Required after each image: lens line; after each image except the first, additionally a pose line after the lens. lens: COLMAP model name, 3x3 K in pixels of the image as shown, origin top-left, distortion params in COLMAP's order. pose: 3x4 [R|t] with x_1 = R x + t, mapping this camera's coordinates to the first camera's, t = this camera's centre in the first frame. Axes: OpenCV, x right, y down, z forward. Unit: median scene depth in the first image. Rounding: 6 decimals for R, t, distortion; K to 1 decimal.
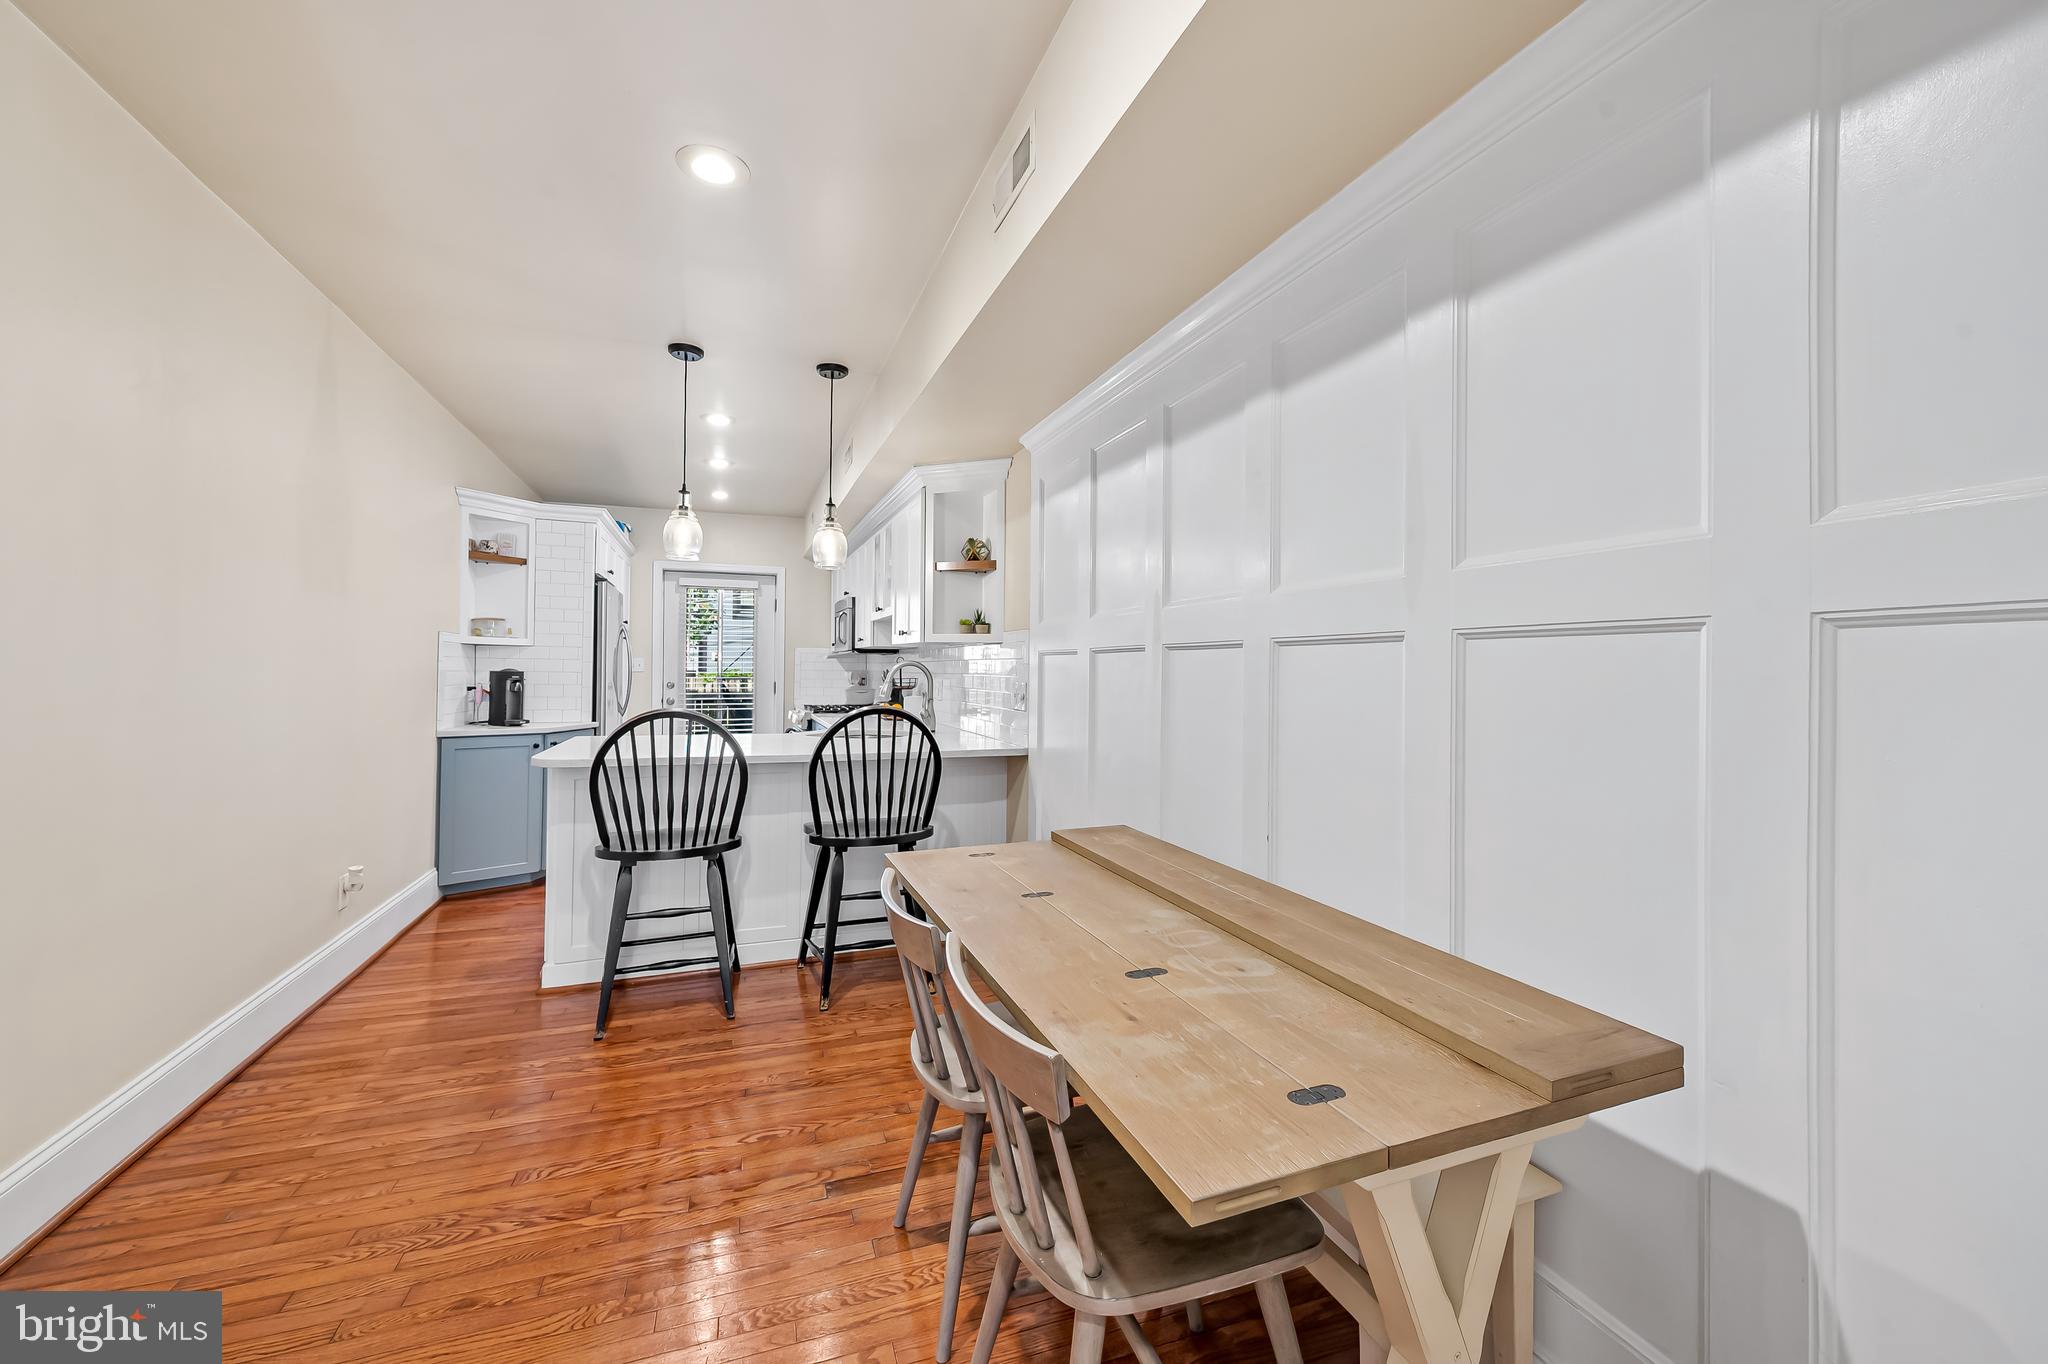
lens RADIAL K [[796.7, 0, 1035.9], [0, 796.7, 661.3], [0, 0, 1]] dist [0.011331, -0.002948]
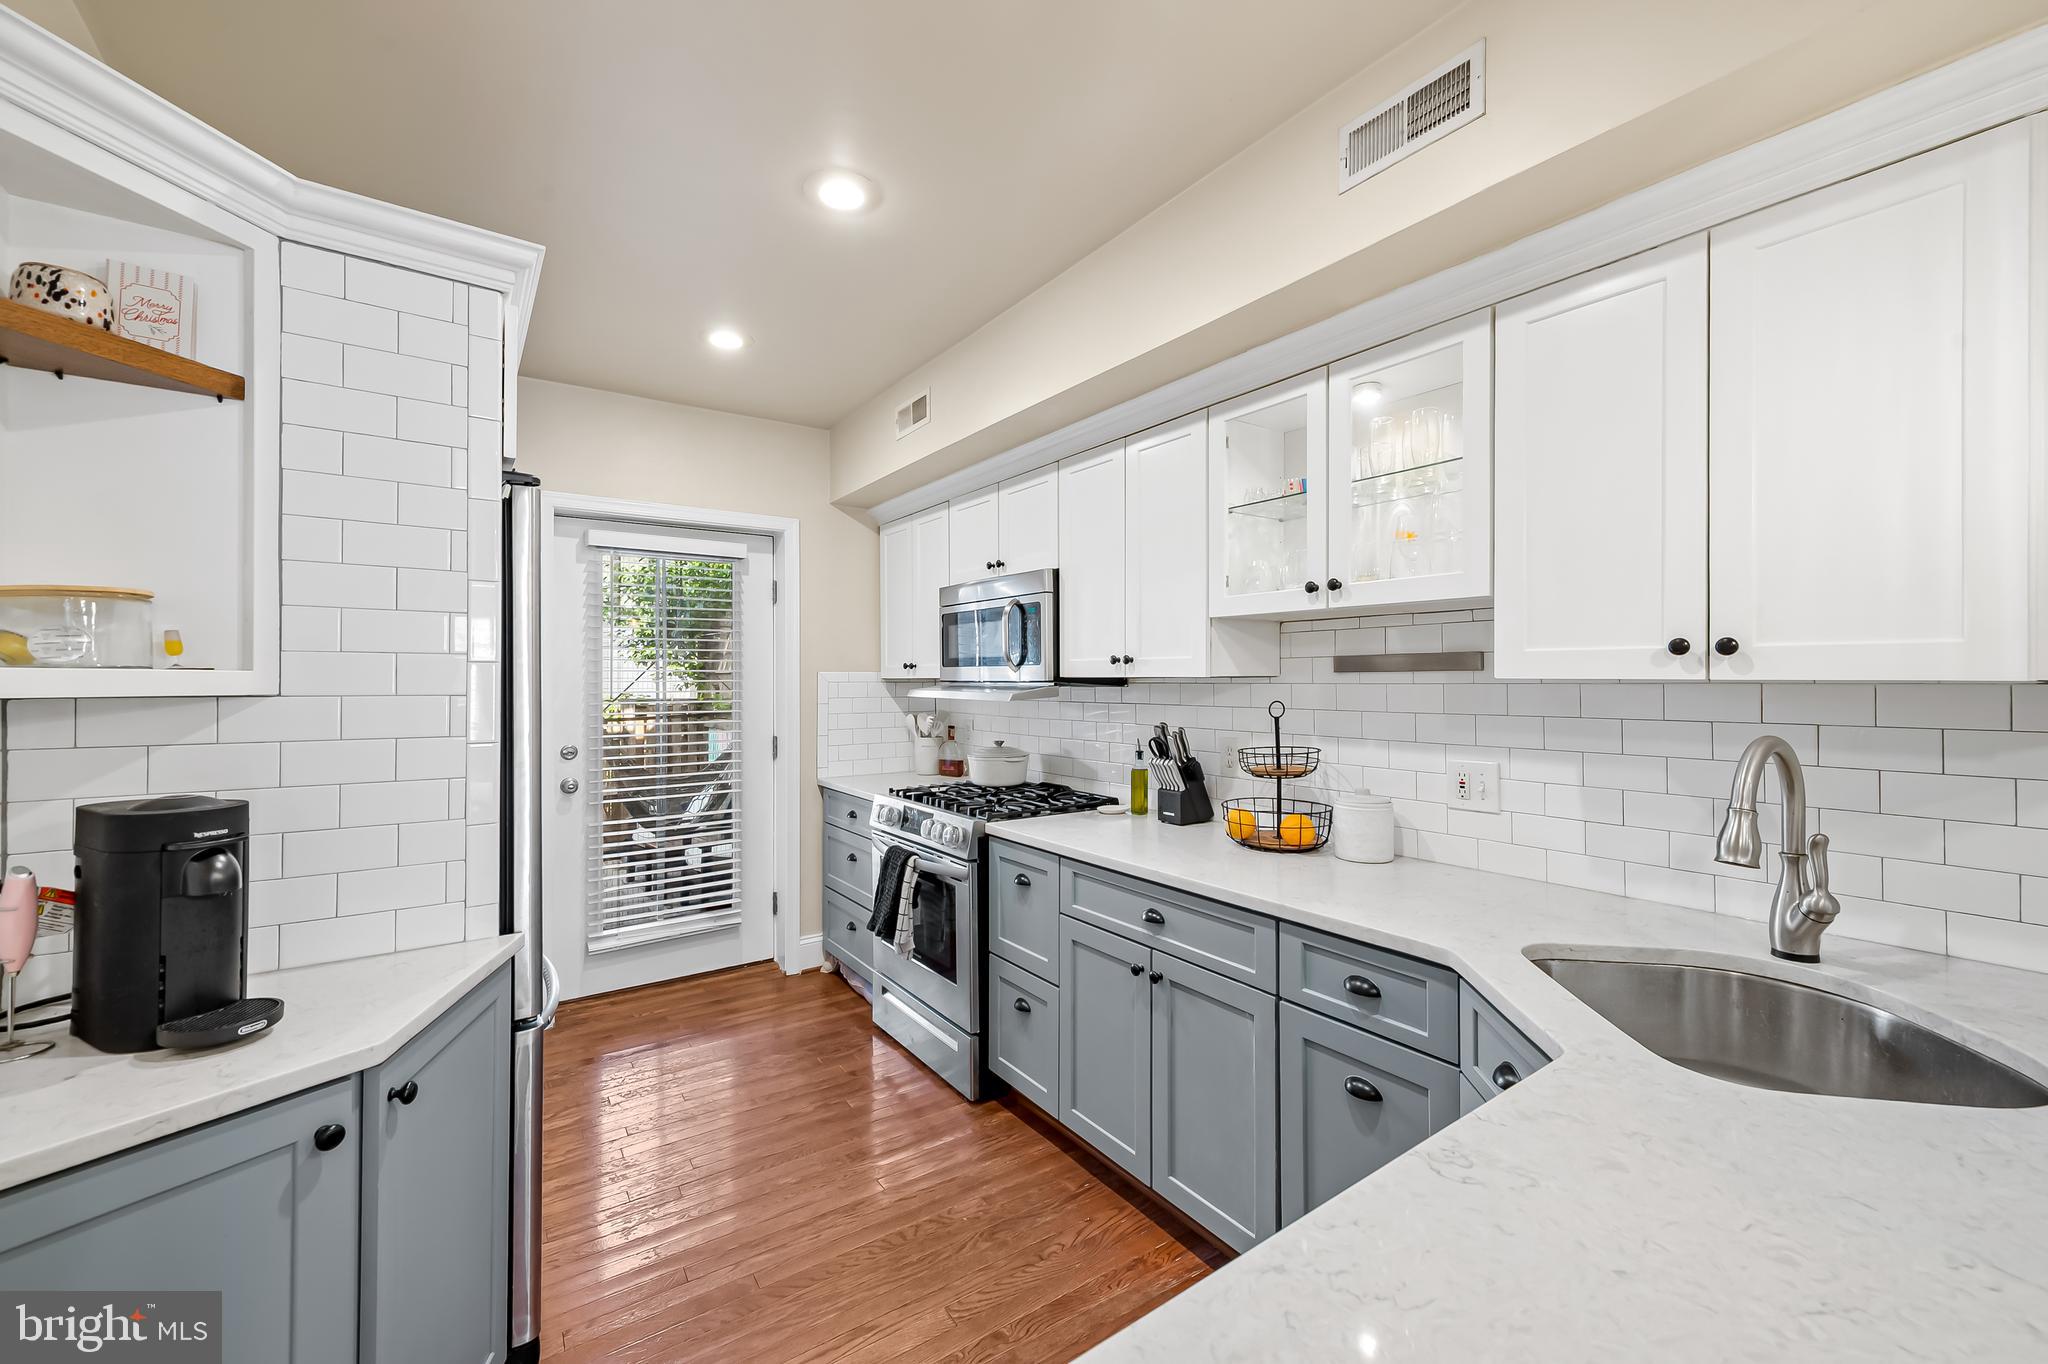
lens RADIAL K [[805.5, 0, 1027.5], [0, 805.5, 673.8], [0, 0, 1]] dist [0.006396, -0.000385]
pose [[0.969930, -0.010462, 0.243159, -0.469593], [0.009424, 0.999941, 0.005433, -0.027291], [-0.243202, -0.002978, 0.969971, 0.702533]]
